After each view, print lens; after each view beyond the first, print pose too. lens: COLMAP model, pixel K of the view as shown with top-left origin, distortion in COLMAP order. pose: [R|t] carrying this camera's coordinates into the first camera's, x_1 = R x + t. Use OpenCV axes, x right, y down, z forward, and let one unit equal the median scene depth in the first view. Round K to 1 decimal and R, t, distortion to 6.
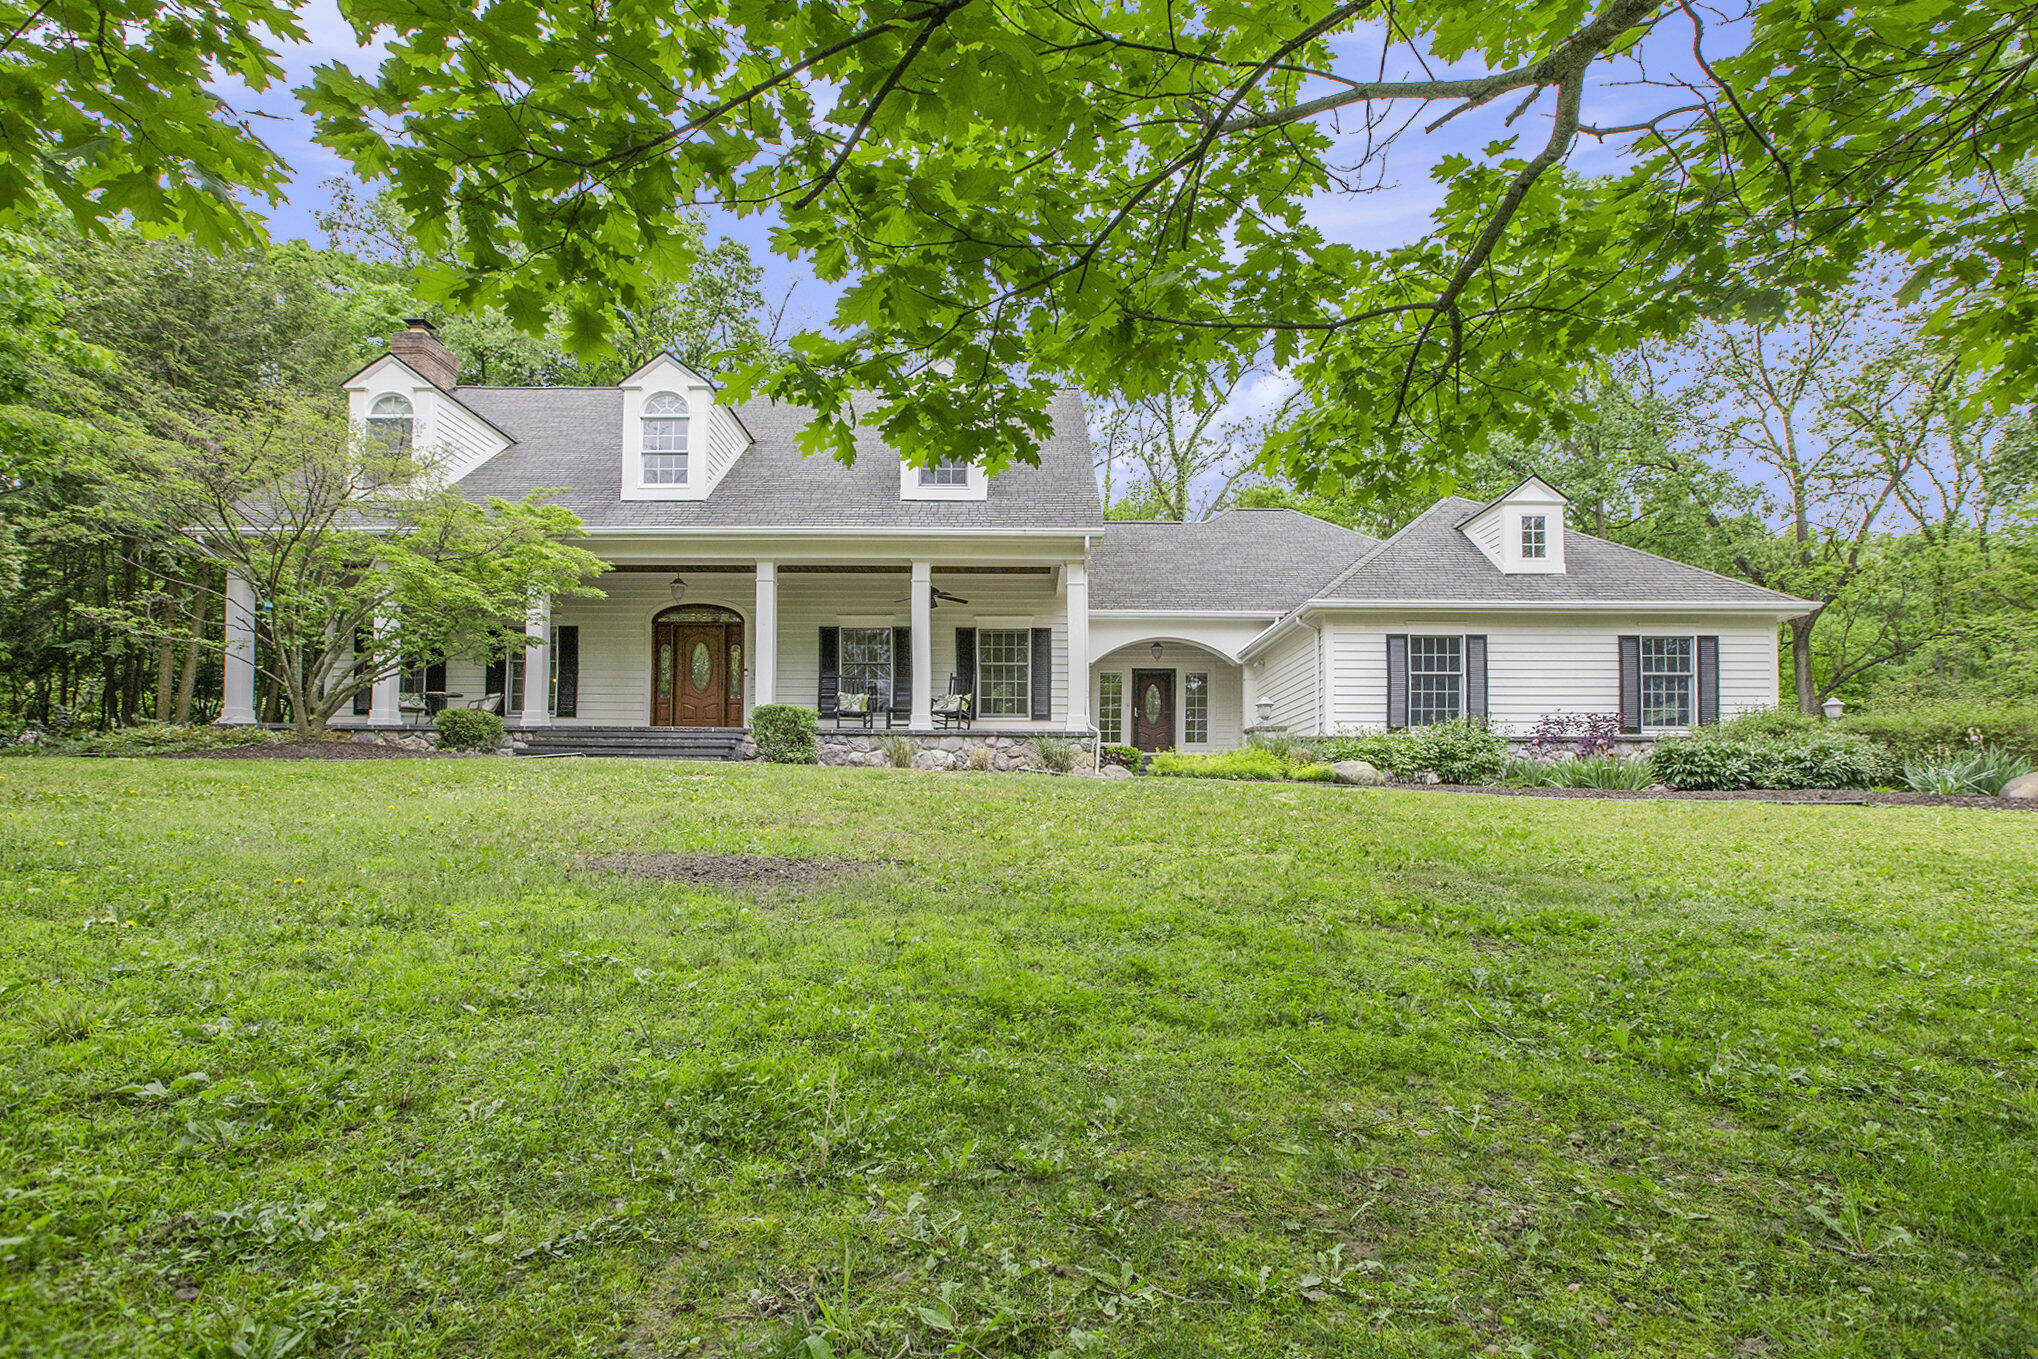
lens RADIAL K [[937.3, 0, 1018.7], [0, 937.3, 765.2], [0, 0, 1]] dist [-0.041992, -0.000338]
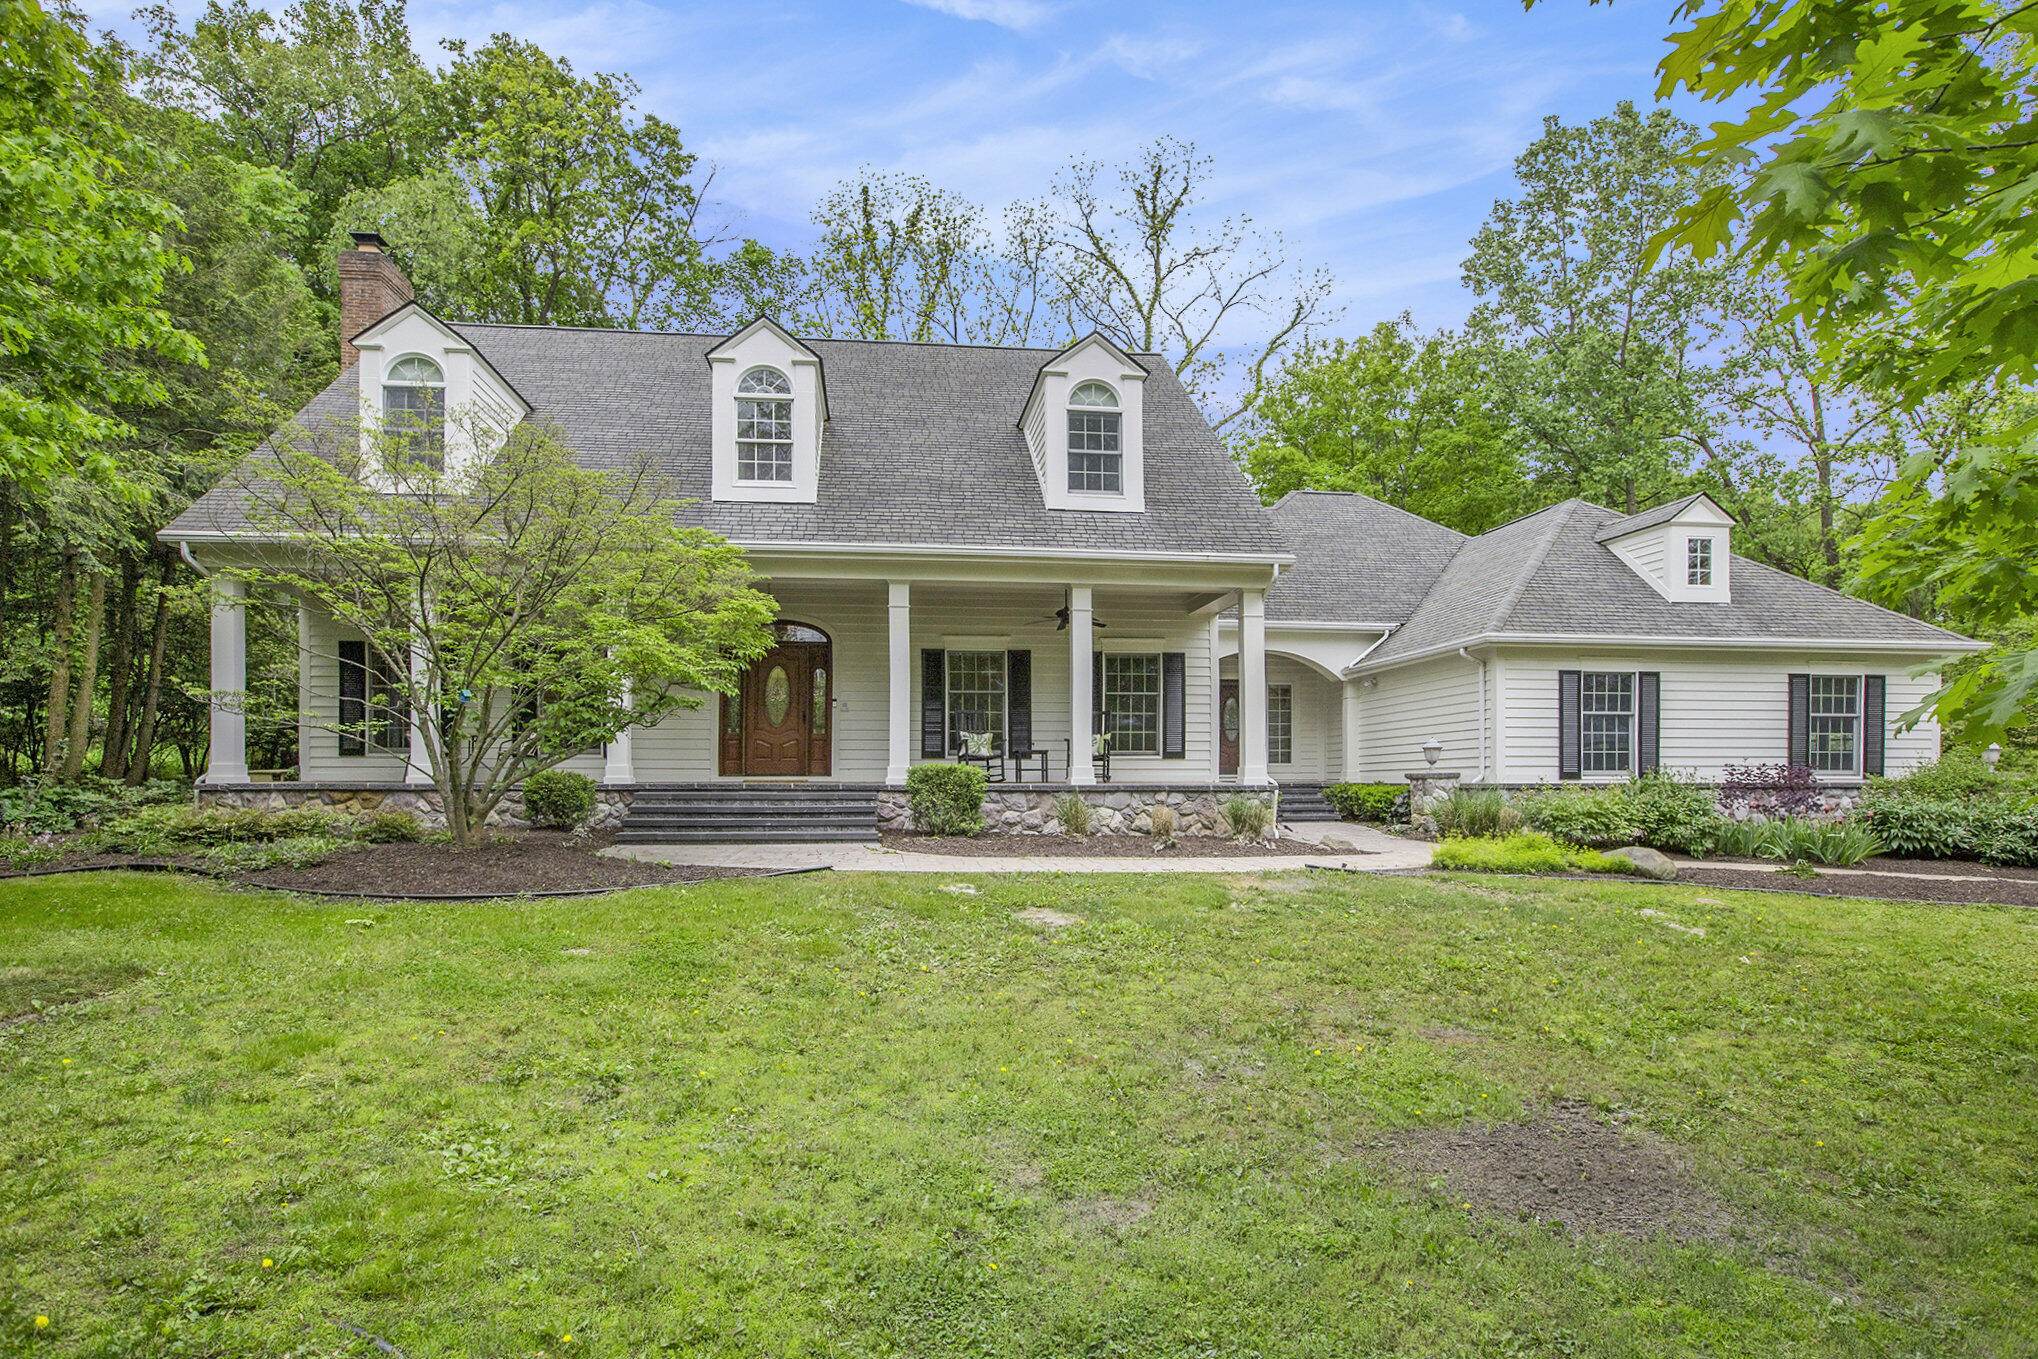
lens RADIAL K [[1055.4, 0, 1025.3], [0, 1055.4, 791.9], [0, 0, 1]] dist [-0.031478, 0.000915]
pose [[0.992548, -0.004171, 0.121780, -0.251651], [-0.003242, 0.998156, 0.060616, -0.081801], [-0.121808, -0.060559, 0.990704, 0.036133]]
